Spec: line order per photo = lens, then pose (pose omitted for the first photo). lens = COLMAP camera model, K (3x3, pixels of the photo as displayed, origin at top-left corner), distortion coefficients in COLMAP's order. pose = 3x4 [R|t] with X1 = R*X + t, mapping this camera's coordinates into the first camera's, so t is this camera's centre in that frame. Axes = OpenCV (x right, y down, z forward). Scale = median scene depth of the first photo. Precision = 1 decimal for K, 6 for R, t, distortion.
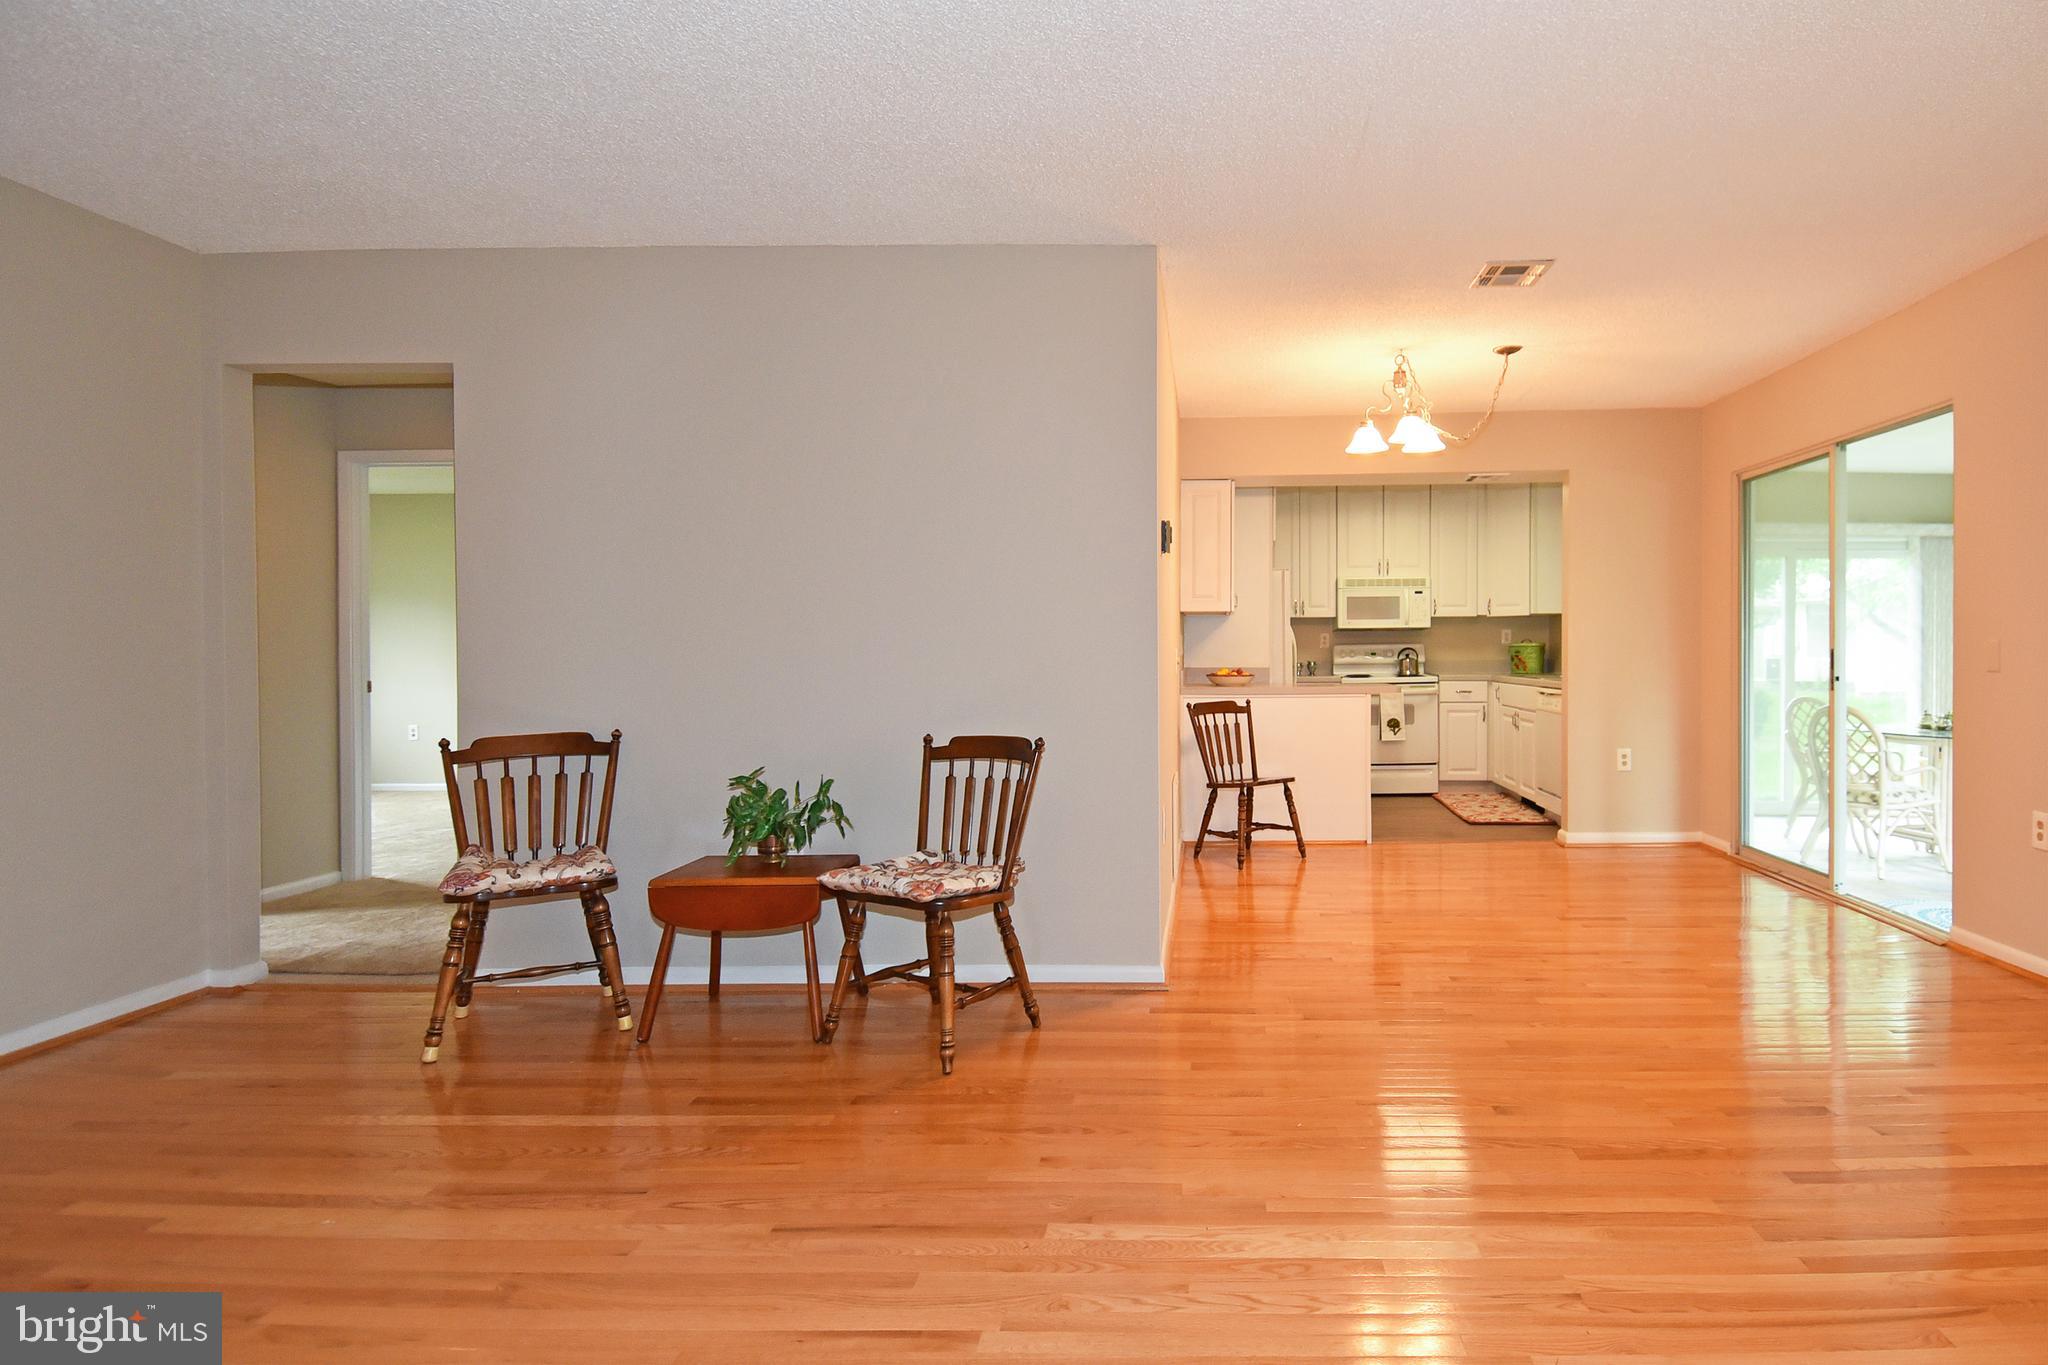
lens RADIAL K [[1165.3, 0, 1157.7], [0, 1165.3, 677.7], [0, 0, 1]] dist [-0.000055, -0.001368]
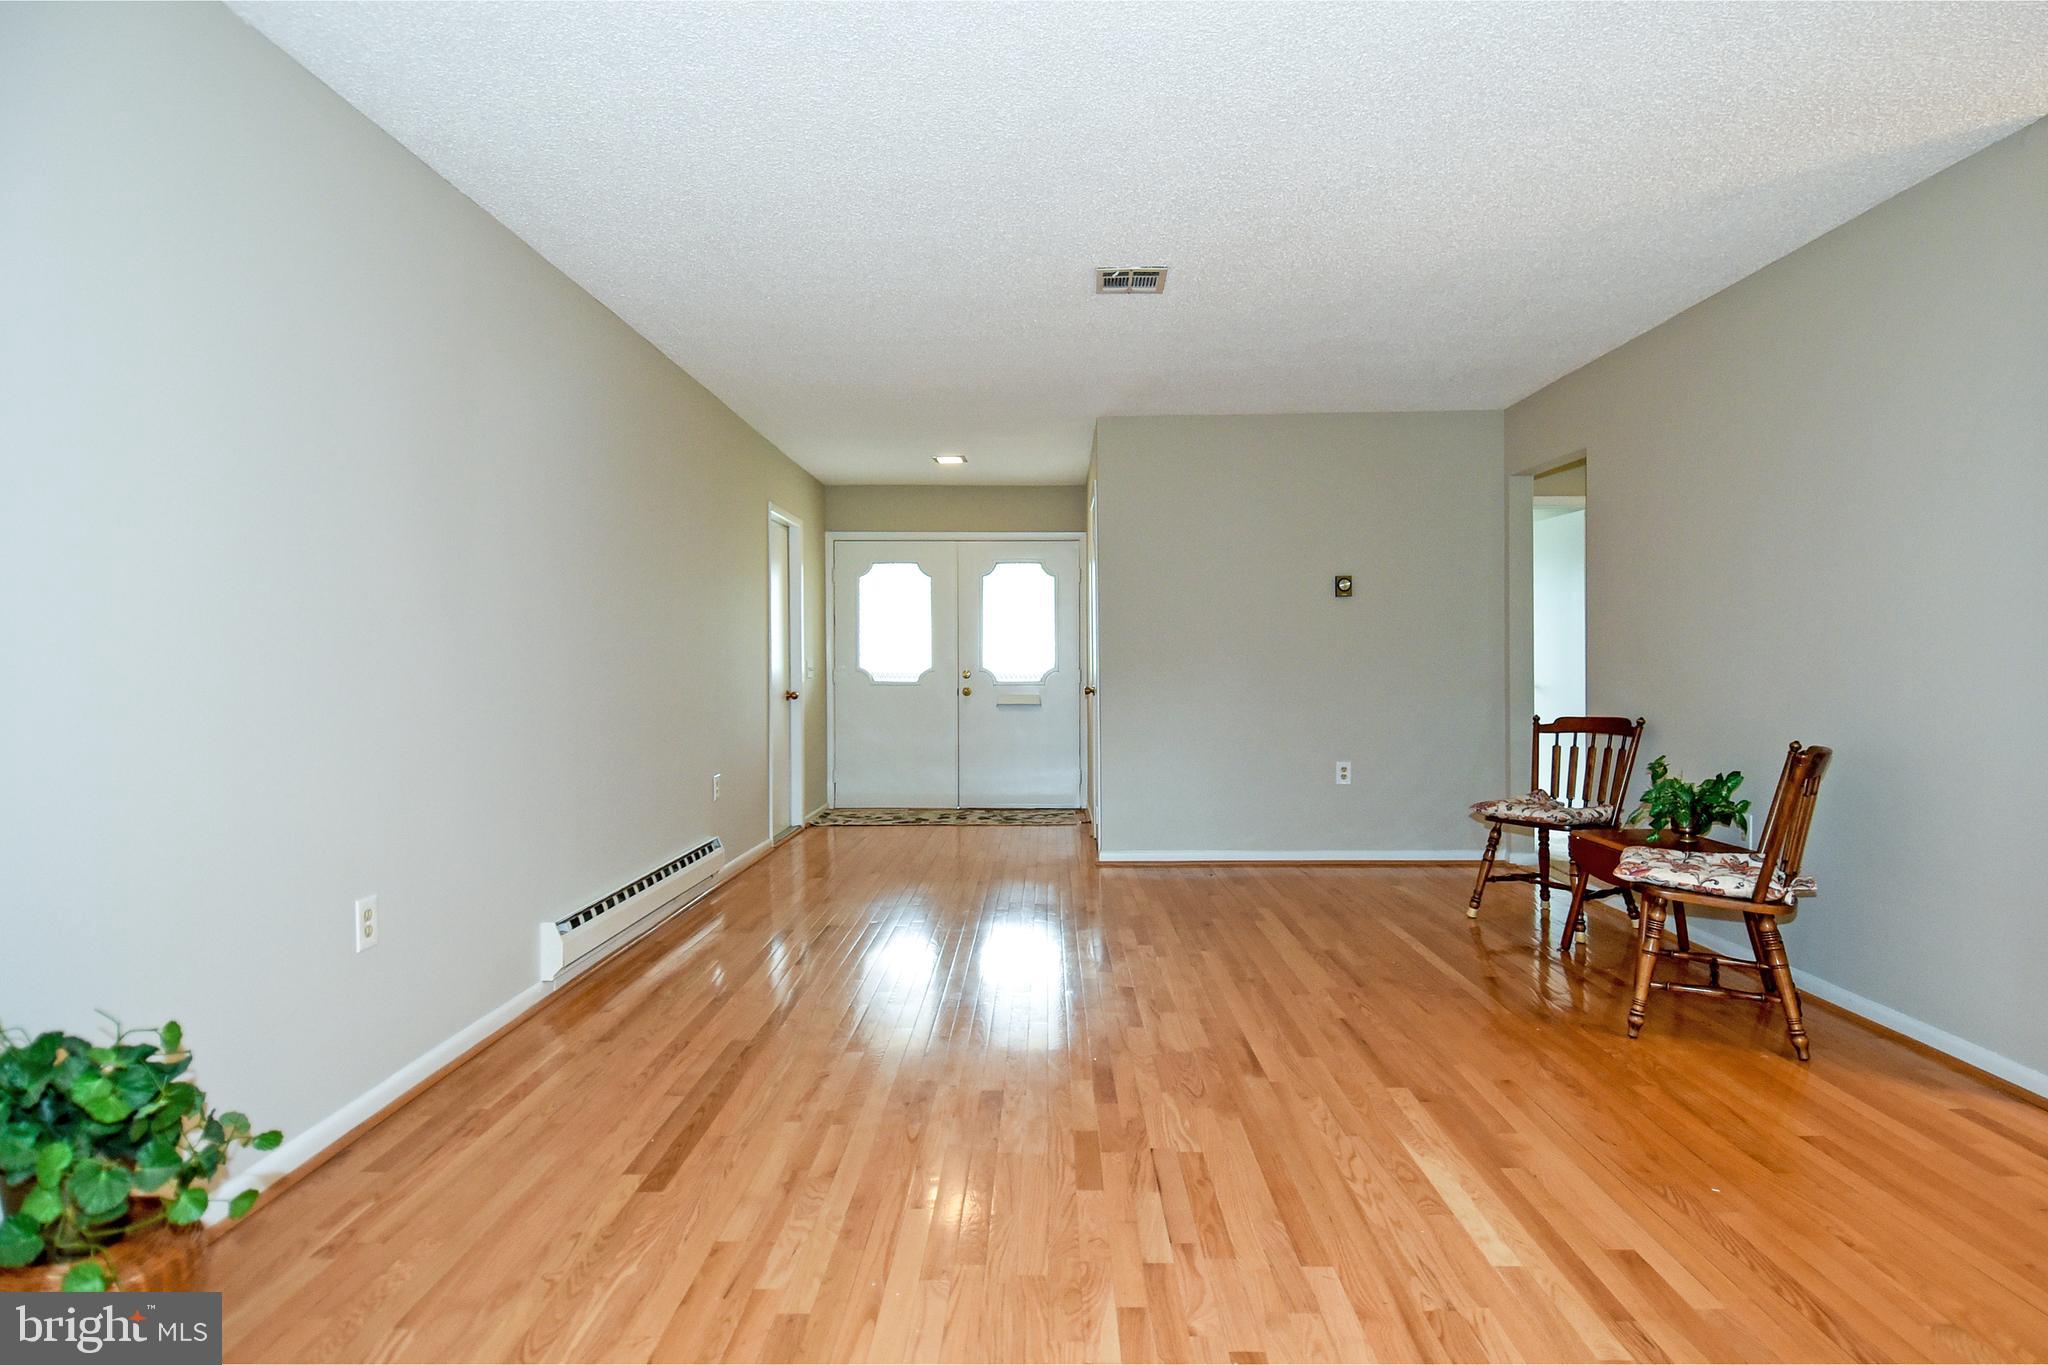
lens RADIAL K [[1111.5, 0, 961.5], [0, 1111.5, 653.0], [0, 0, 1]] dist [0.028489, -0.033710]
pose [[-0.082747, 0.000922, -0.996570, 0.767619], [-0.018450, 0.999827, 0.002457, -0.012885], [0.996400, 0.018590, -0.082716, 0.372044]]
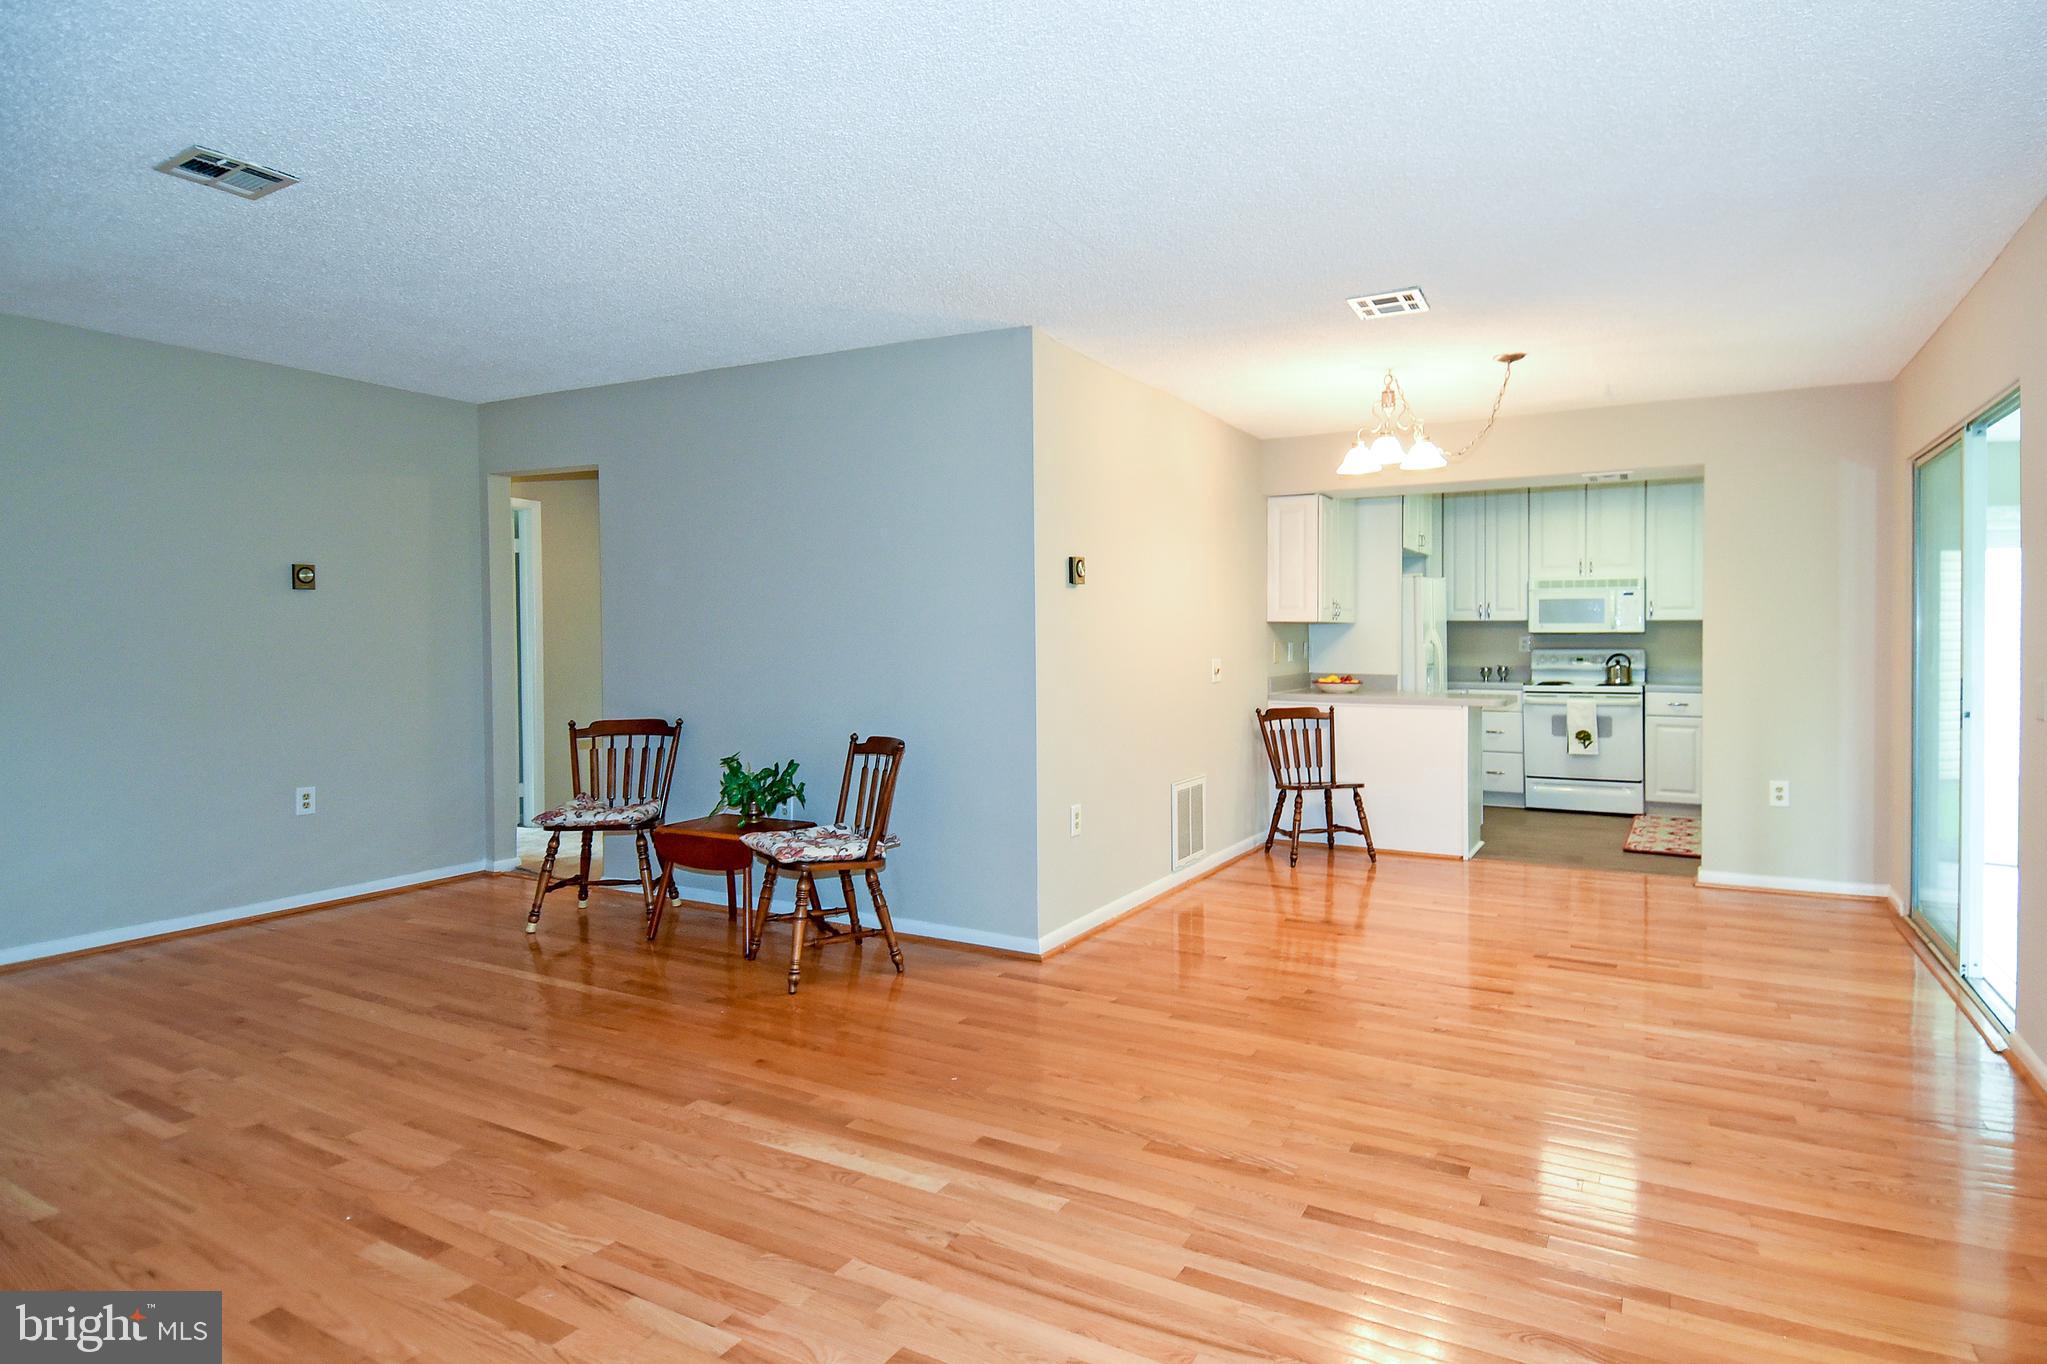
lens RADIAL K [[1132.0, 0, 1063.0], [0, 1132.0, 656.5], [0, 0, 1]] dist [0.040909, -0.050775]
pose [[0.885510, 0.019588, -0.464208, 0.570523], [-0.019822, 0.999794, 0.004375, -0.044165], [0.464198, 0.005328, 0.885715, 0.001009]]
